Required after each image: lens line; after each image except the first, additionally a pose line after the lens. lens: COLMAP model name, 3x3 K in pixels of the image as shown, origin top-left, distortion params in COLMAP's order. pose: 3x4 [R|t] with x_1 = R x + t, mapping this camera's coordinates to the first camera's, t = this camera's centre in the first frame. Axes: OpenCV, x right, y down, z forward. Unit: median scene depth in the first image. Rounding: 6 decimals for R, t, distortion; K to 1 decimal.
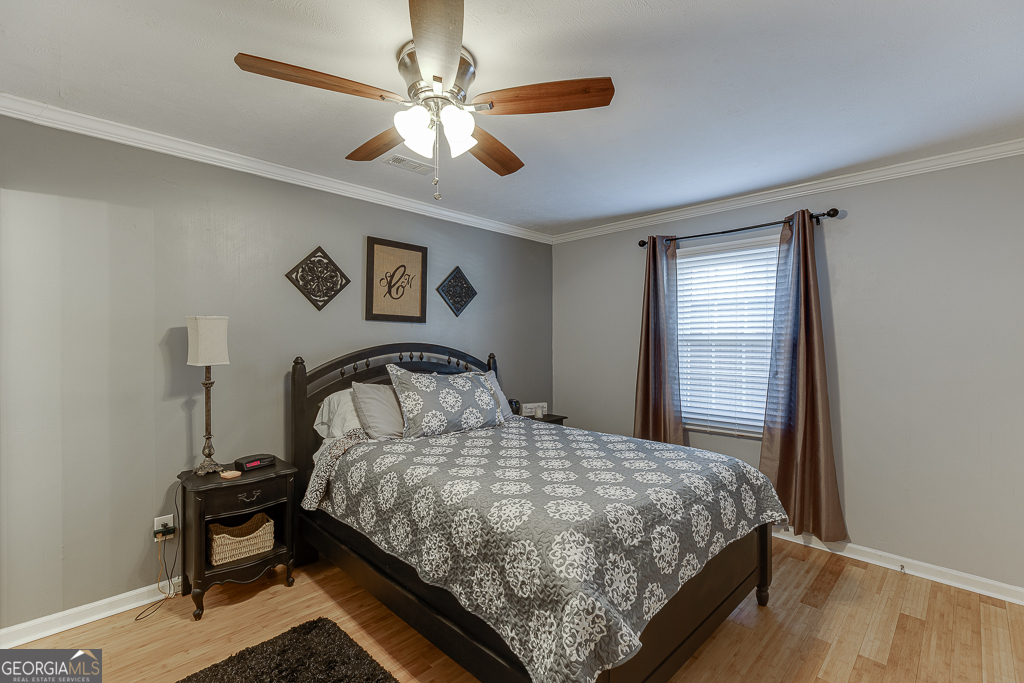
lens RADIAL K [[459.1, 0, 513.1], [0, 459.1, 341.6], [0, 0, 1]] dist [0.004478, 0.000235]
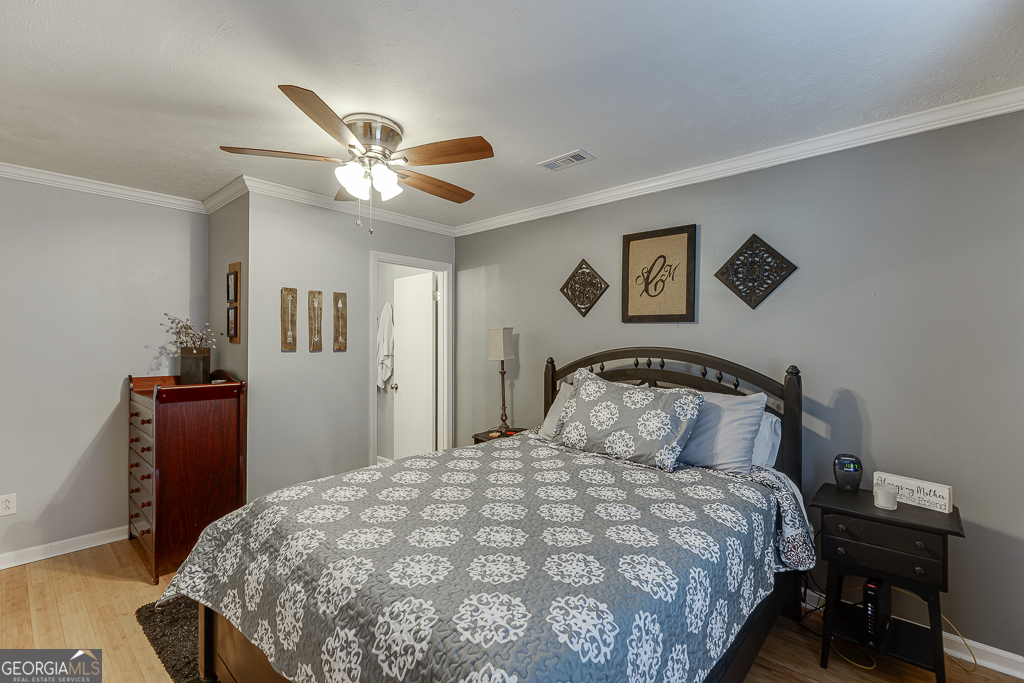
lens RADIAL K [[459.1, 0, 513.5], [0, 459.1, 335.1], [0, 0, 1]] dist [0.004478, 0.000235]
pose [[0.042497, -0.025325, -0.998776, 0.605341], [-0.014267, 0.999561, -0.025952, 0.006531], [0.998995, 0.015352, 0.042117, 0.708524]]
